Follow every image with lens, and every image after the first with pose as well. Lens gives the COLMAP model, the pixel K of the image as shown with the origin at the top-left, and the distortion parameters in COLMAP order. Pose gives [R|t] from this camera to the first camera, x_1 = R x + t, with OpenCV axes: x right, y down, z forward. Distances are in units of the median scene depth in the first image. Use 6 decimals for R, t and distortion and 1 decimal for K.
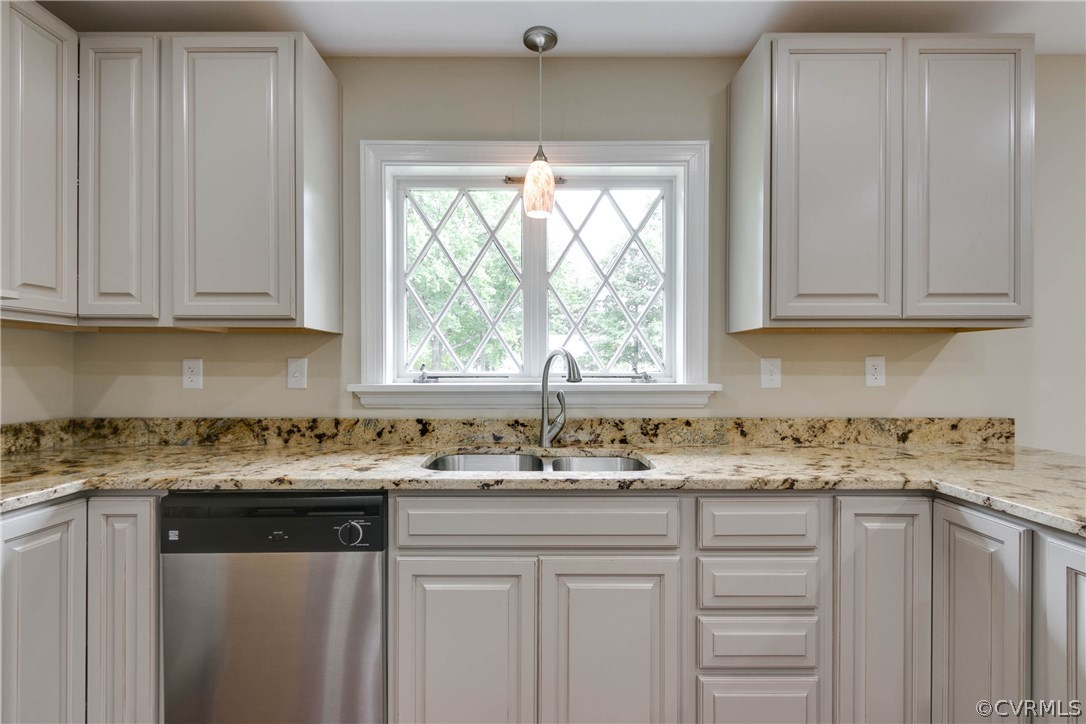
lens RADIAL K [[508.1, 0, 527.3], [0, 508.1, 369.7], [0, 0, 1]] dist [0.002482, -0.000290]
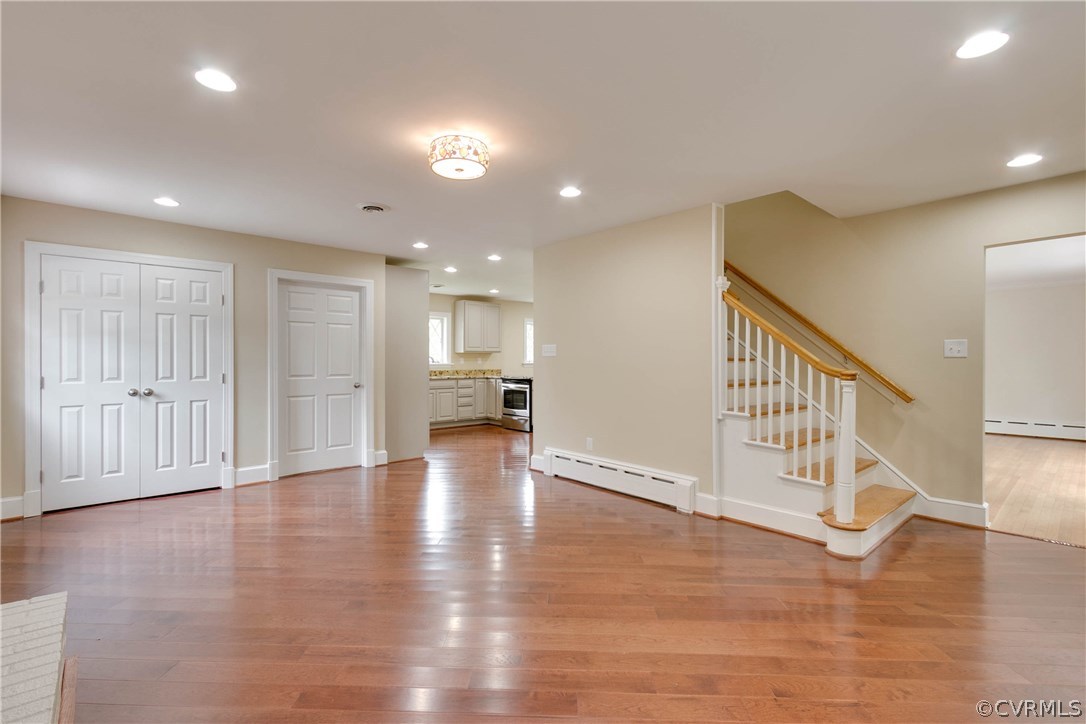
lens RADIAL K [[493.7, 0, 534.6], [0, 493.7, 360.7], [0, 0, 1]] dist [0.007836, -0.000278]
pose [[0.748263, -0.001091, 0.663401, -2.175702], [0.001644, 0.999999, -0.000209, 0.006358], [-0.663400, 0.001247, 0.748264, -3.054864]]
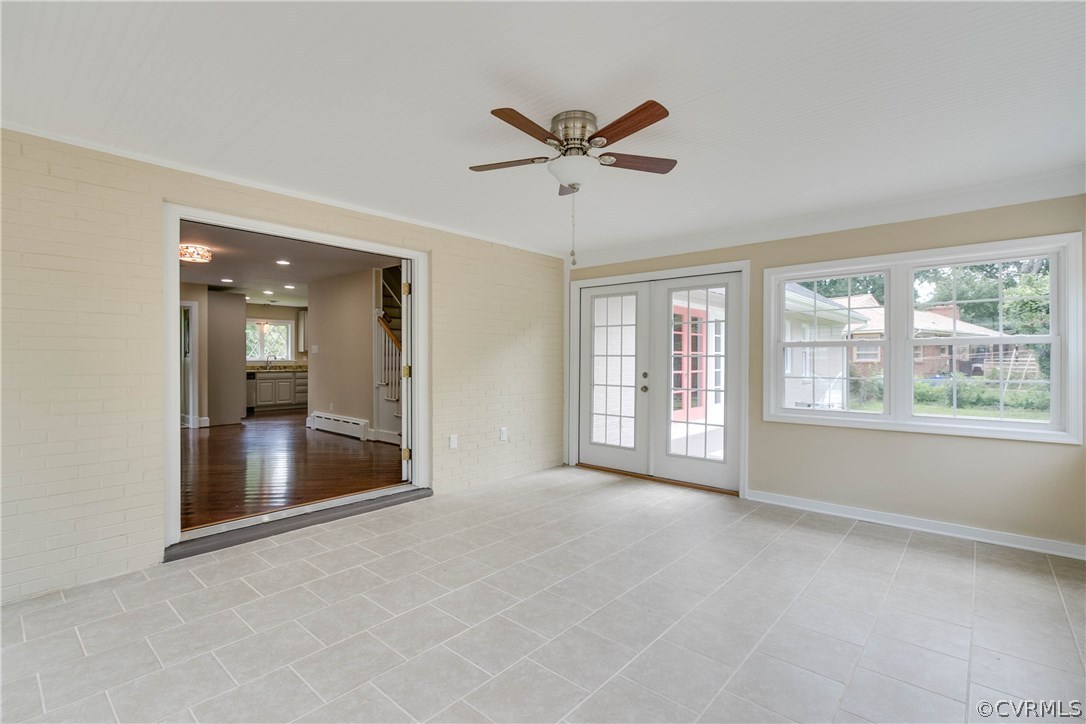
lens RADIAL K [[502.2, 0, 538.6], [0, 502.2, 361.2], [0, 0, 1]] dist [0.004627, -0.000916]
pose [[0.661676, -0.001377, 0.749789, -2.271956], [0.003010, 0.999995, -0.000819, 0.057586], [-0.749784, 0.002799, 0.661676, -5.286336]]
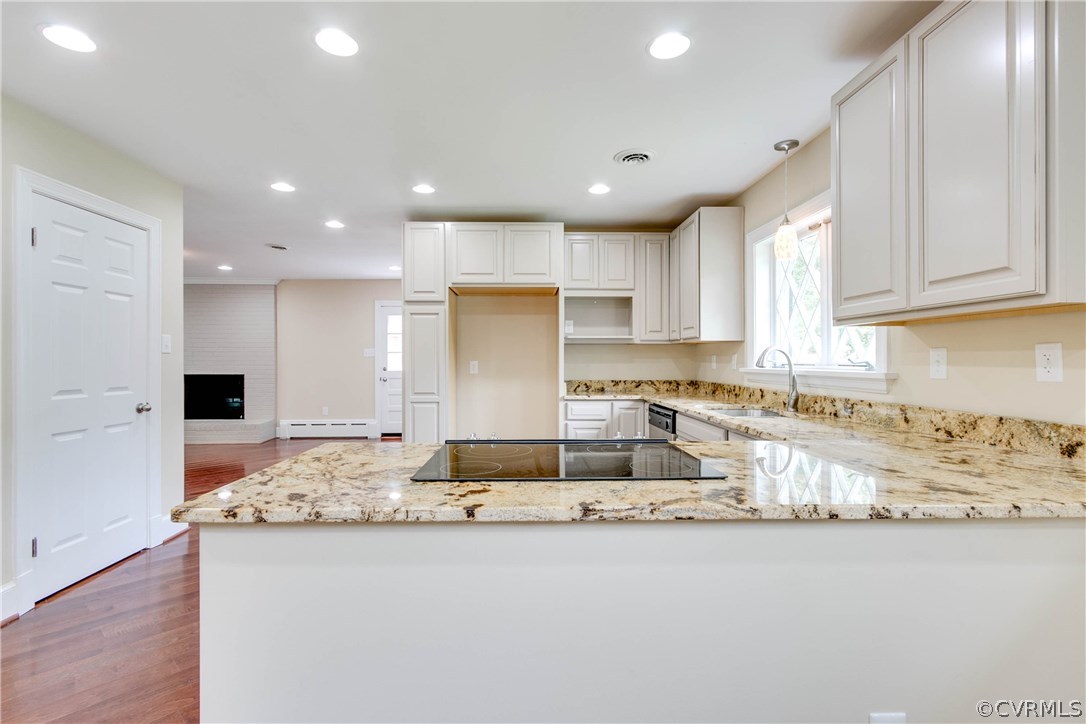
lens RADIAL K [[502.2, 0, 538.6], [0, 502.2, 361.2], [0, 0, 1]] dist [0.004627, -0.000916]
pose [[0.034424, 0.003026, -0.999403, 1.459329], [-0.000705, 0.999995, 0.003003, -0.000660], [0.999407, 0.000601, 0.034426, 0.190404]]
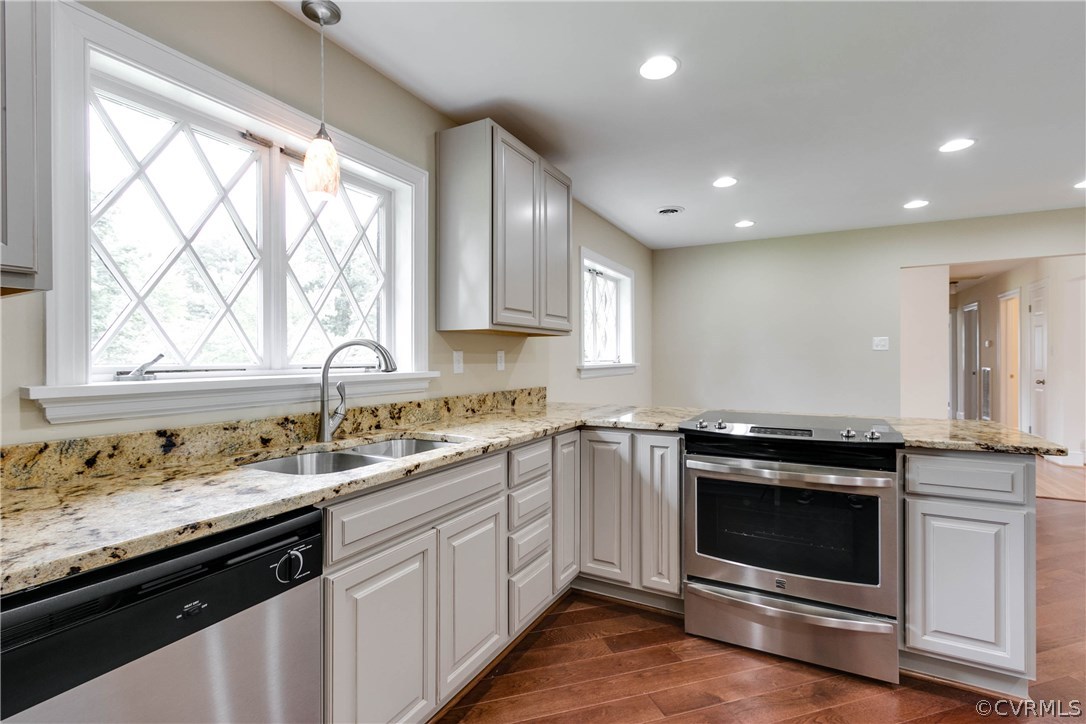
lens RADIAL K [[501.8, 0, 543.0], [0, 501.8, 362.0], [0, 0, 1]] dist [0.002350, 0.000215]
pose [[0.470305, -0.007760, 0.882470, -0.583339], [0.006845, 0.999963, 0.005145, 0.000723], [-0.882477, 0.003621, 0.470341, 0.191737]]
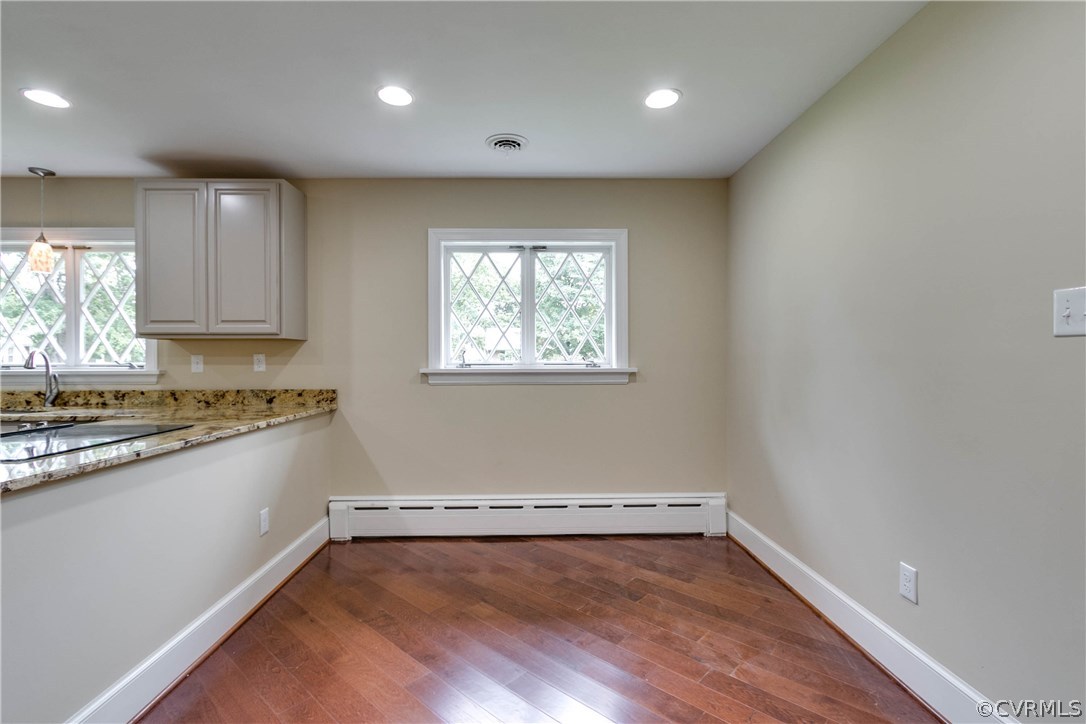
lens RADIAL K [[513.1, 0, 543.0], [0, 513.1, 362.0], [0, 0, 1]] dist [-0.010383, -0.000431]
pose [[0.999195, -0.002353, 0.040059, 1.594852], [0.002296, 0.999996, 0.001480, 0.000986], [-0.040062, -0.001387, 0.999196, -0.766156]]
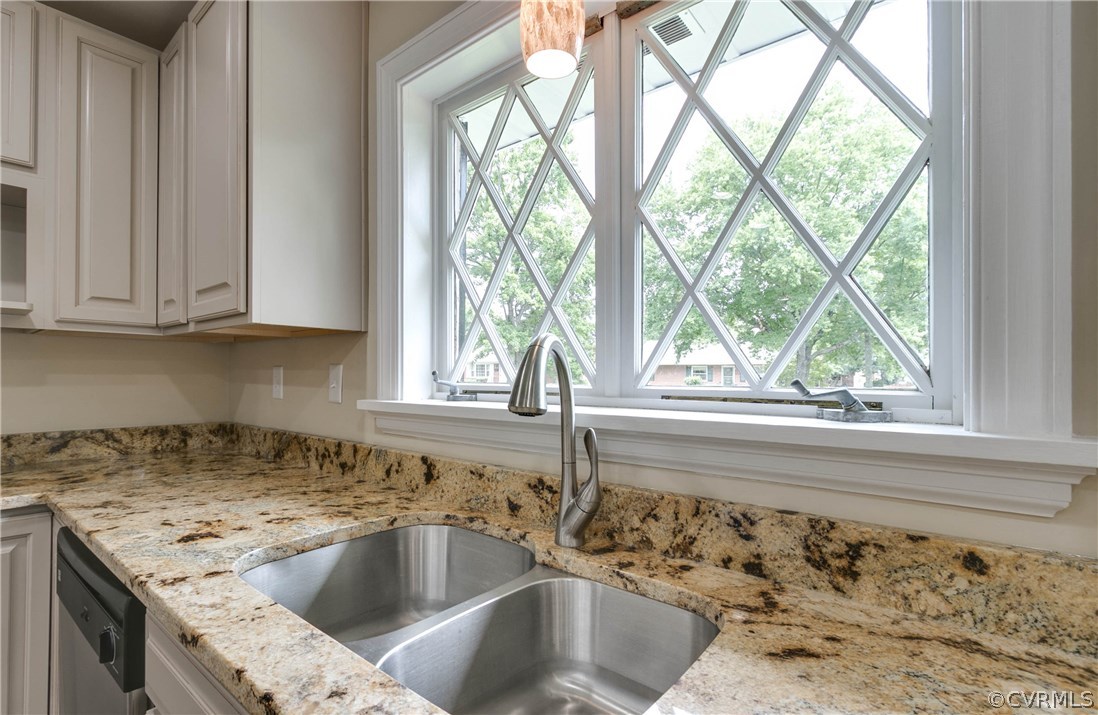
lens RADIAL K [[517.5, 0, 528.5], [0, 517.5, 371.3], [0, 0, 1]] dist [0.004575, 0.000169]
pose [[0.759480, -0.002717, -0.650525, 0.316672], [-0.006285, 0.999914, -0.011515, -0.004868], [0.650500, 0.012834, 0.759397, 0.584377]]
